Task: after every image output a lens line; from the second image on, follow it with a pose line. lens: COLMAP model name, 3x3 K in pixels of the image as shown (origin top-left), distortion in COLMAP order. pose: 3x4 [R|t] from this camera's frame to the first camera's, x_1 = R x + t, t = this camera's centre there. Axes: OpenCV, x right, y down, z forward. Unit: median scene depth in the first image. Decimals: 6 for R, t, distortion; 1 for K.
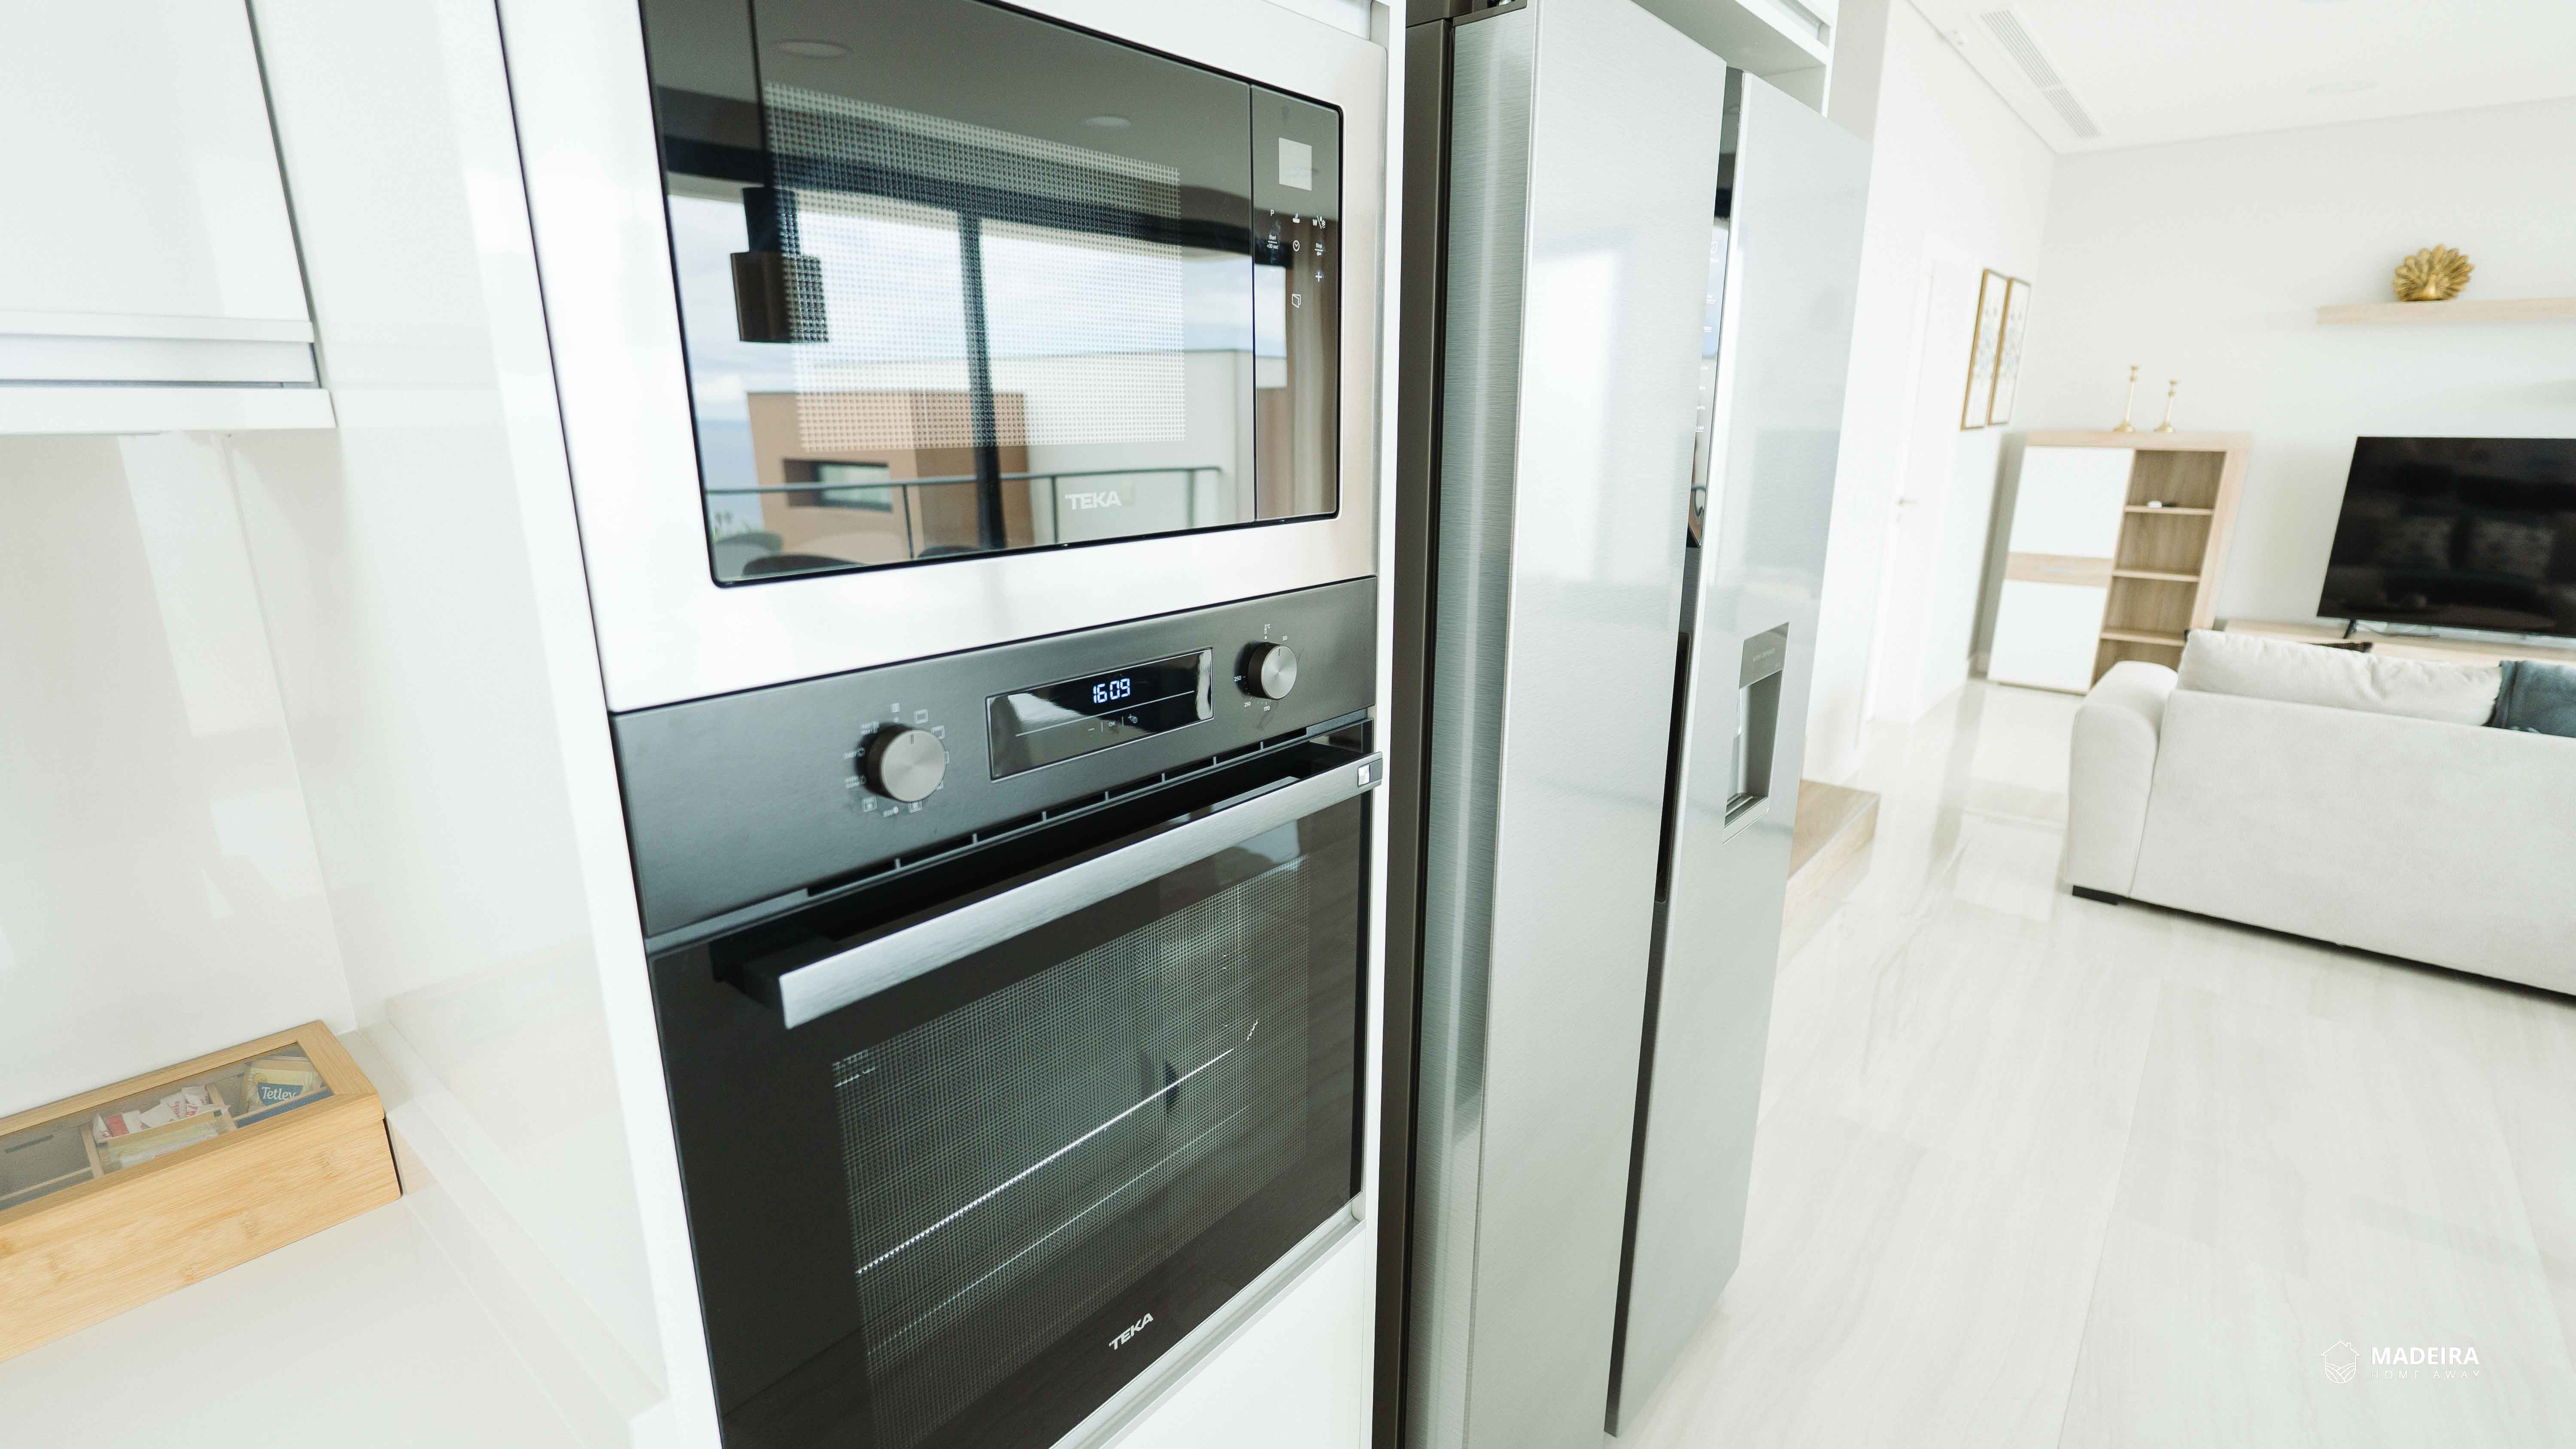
lens RADIAL K [[1175.9, 0, 1285.6], [0, 1175.9, 726.7], [0, 0, 1]] dist [-0.008624, 0.000295]
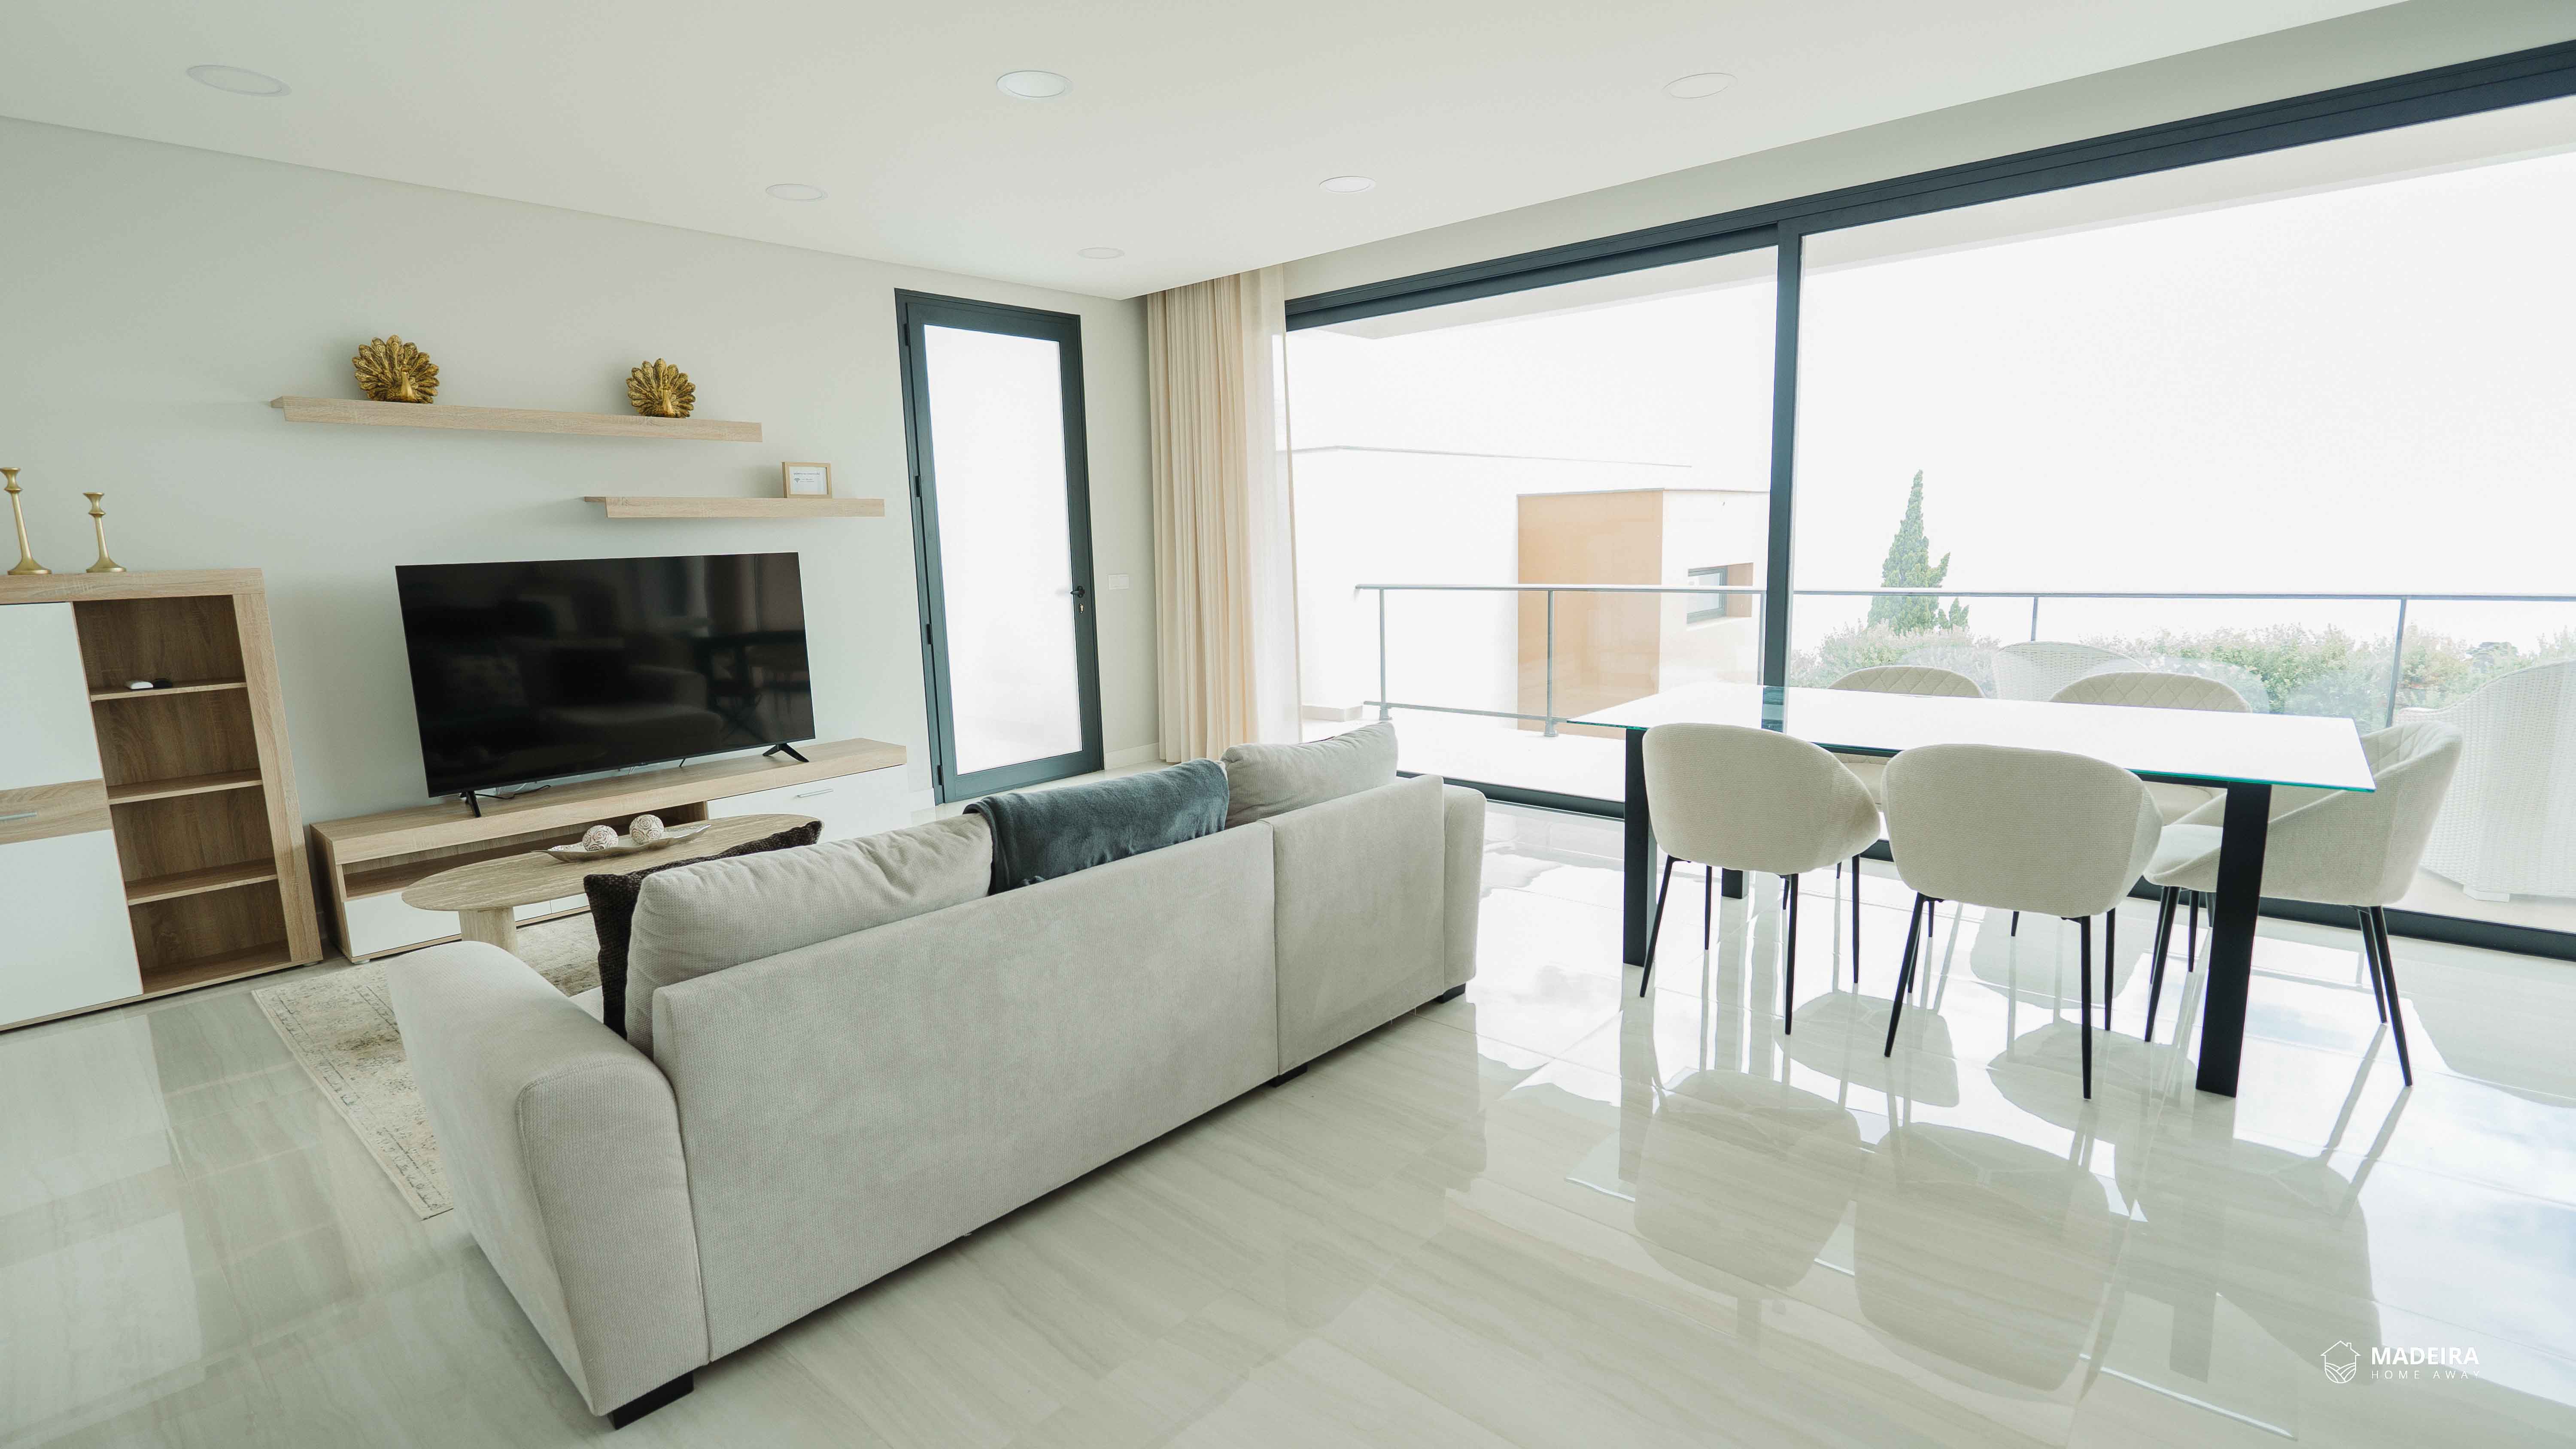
lens RADIAL K [[1150.4, 0, 1288.0], [0, 1150.4, 724.5], [0, 0, 1]] dist [-0.009613, -0.000163]
pose [[0.022152, -0.163622, 0.986274, 0.160244], [0.289028, 0.945440, 0.150356, -0.090544], [-0.957064, 0.281730, 0.068235, 0.403182]]
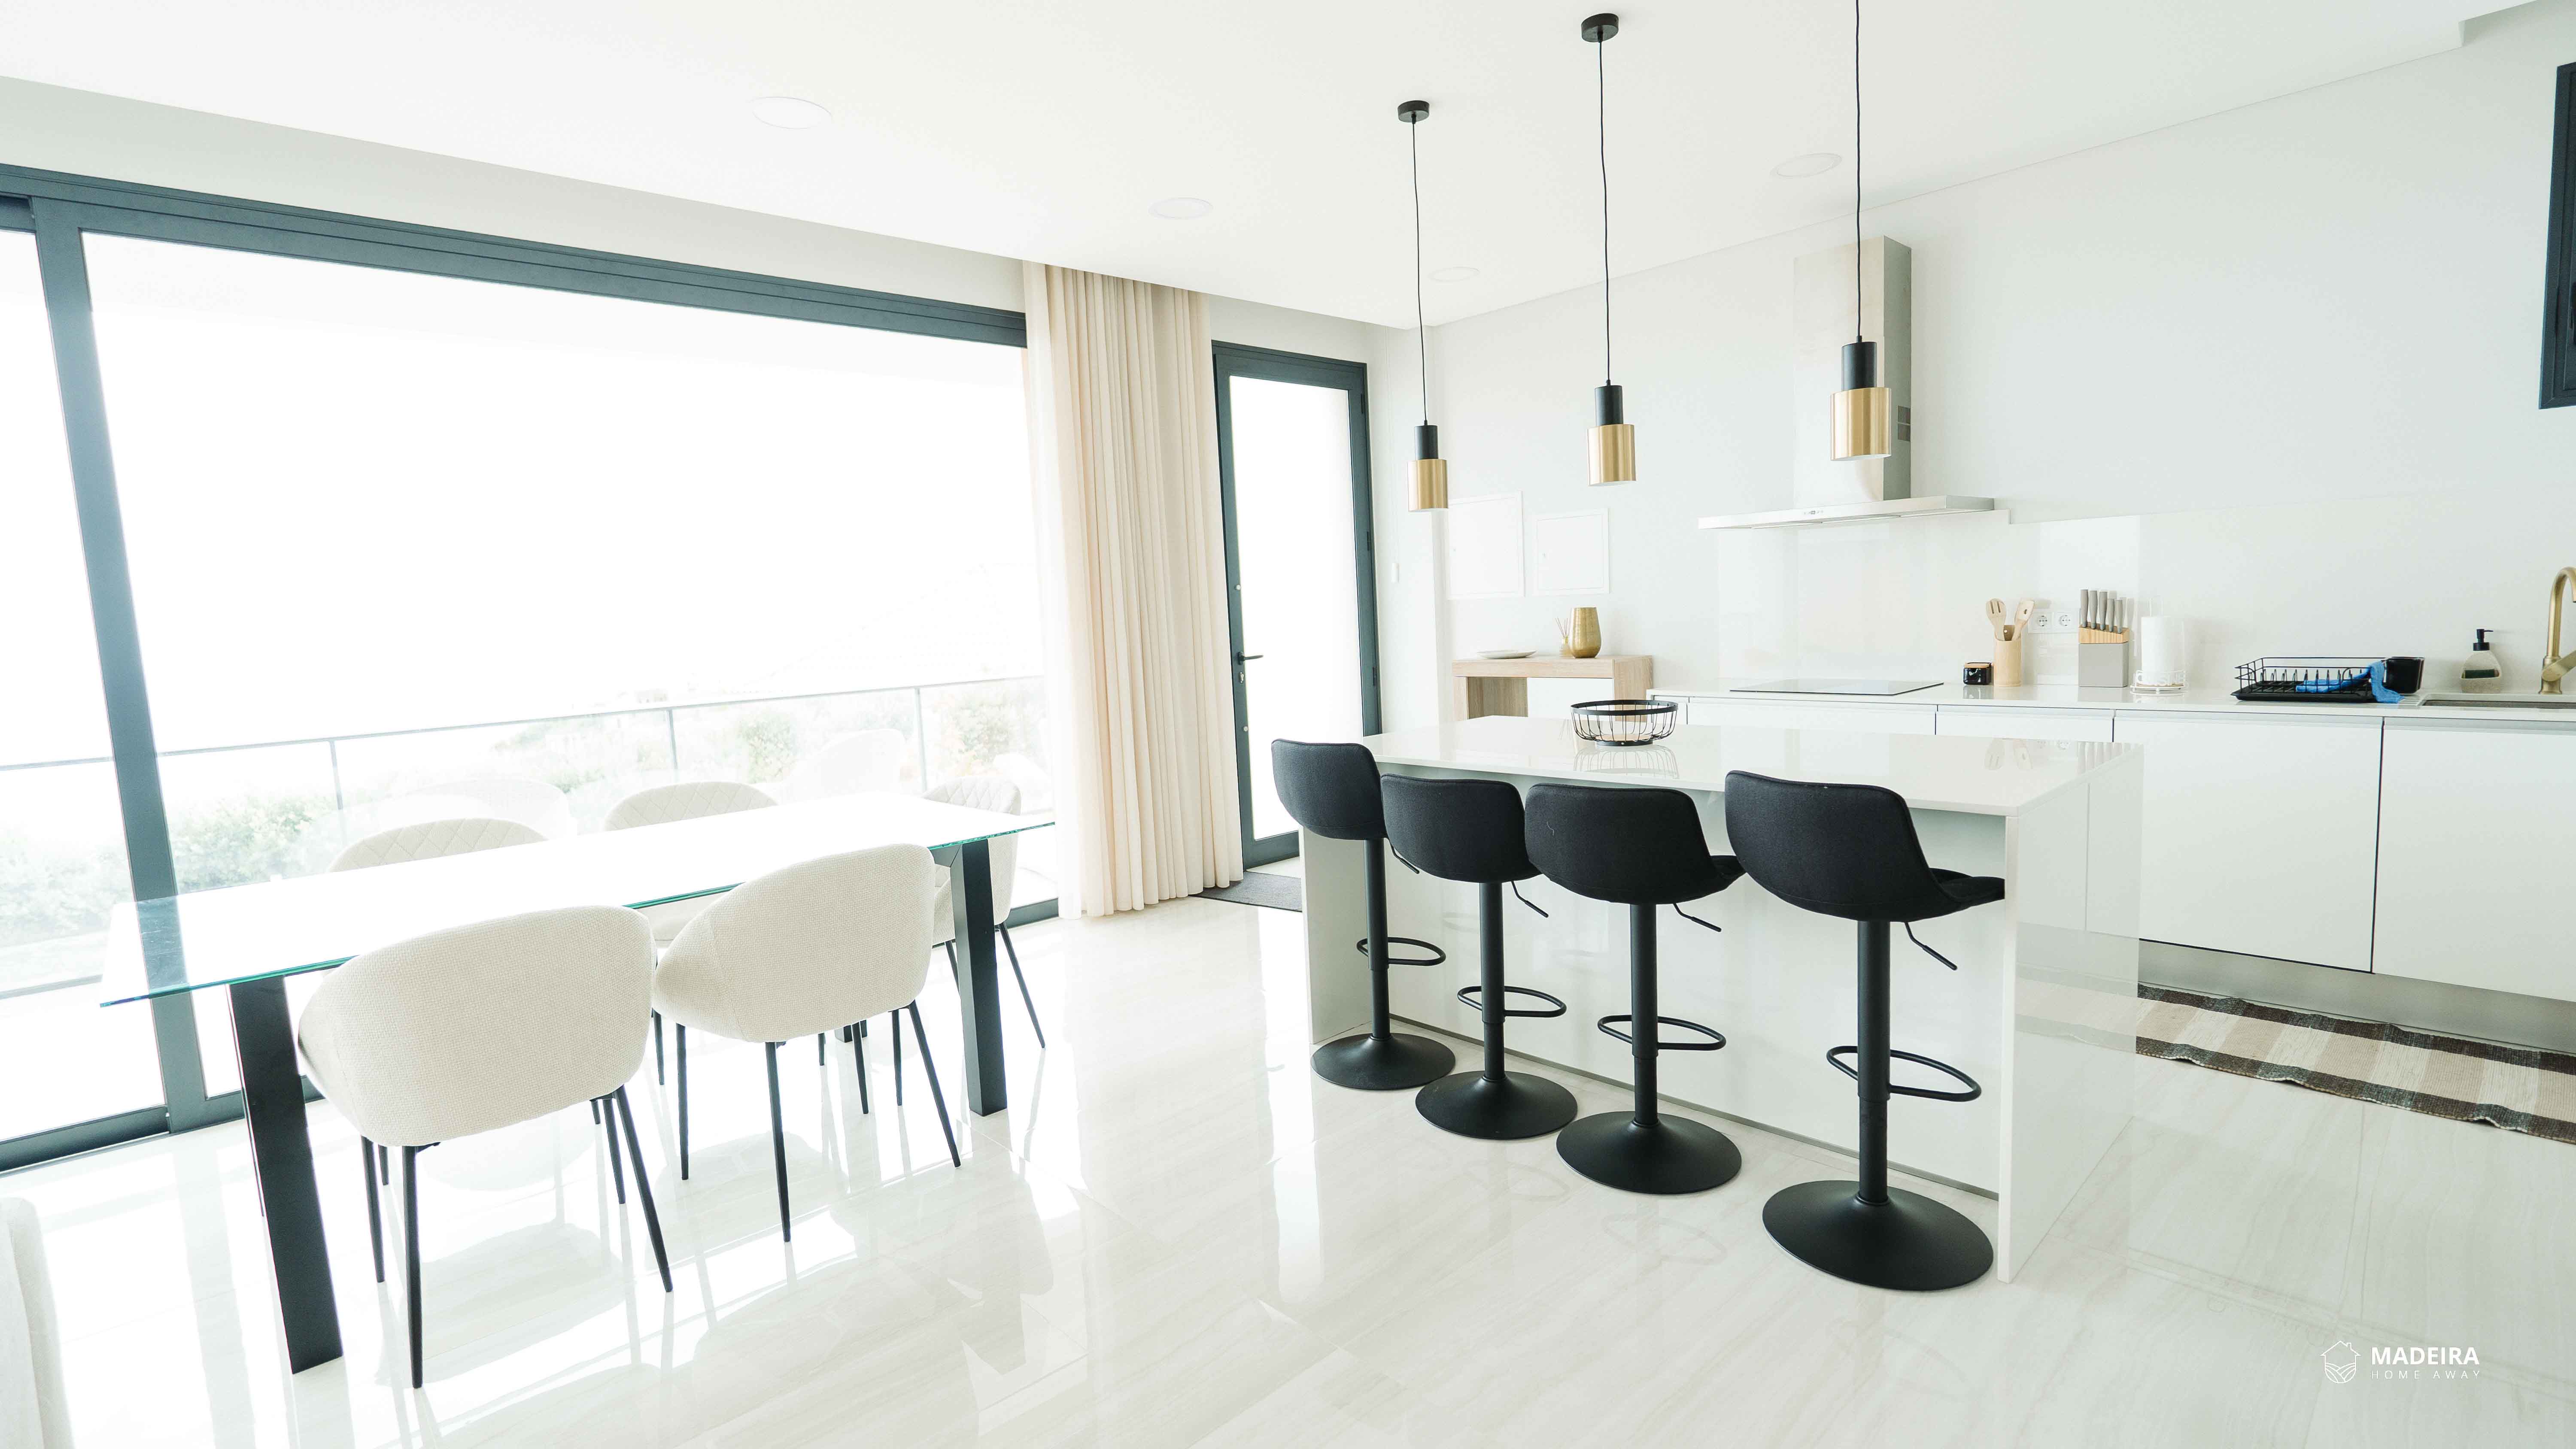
lens RADIAL K [[1185.4, 0, 1278.9], [0, 1185.4, 722.7], [0, 0, 1]] dist [-0.005572, 0.000619]
pose [[-0.987433, 0.033187, 0.154515, 0.446322], [0.086793, 0.930943, 0.354701, -0.132693], [-0.132073, 0.363654, -0.922124, 0.597611]]
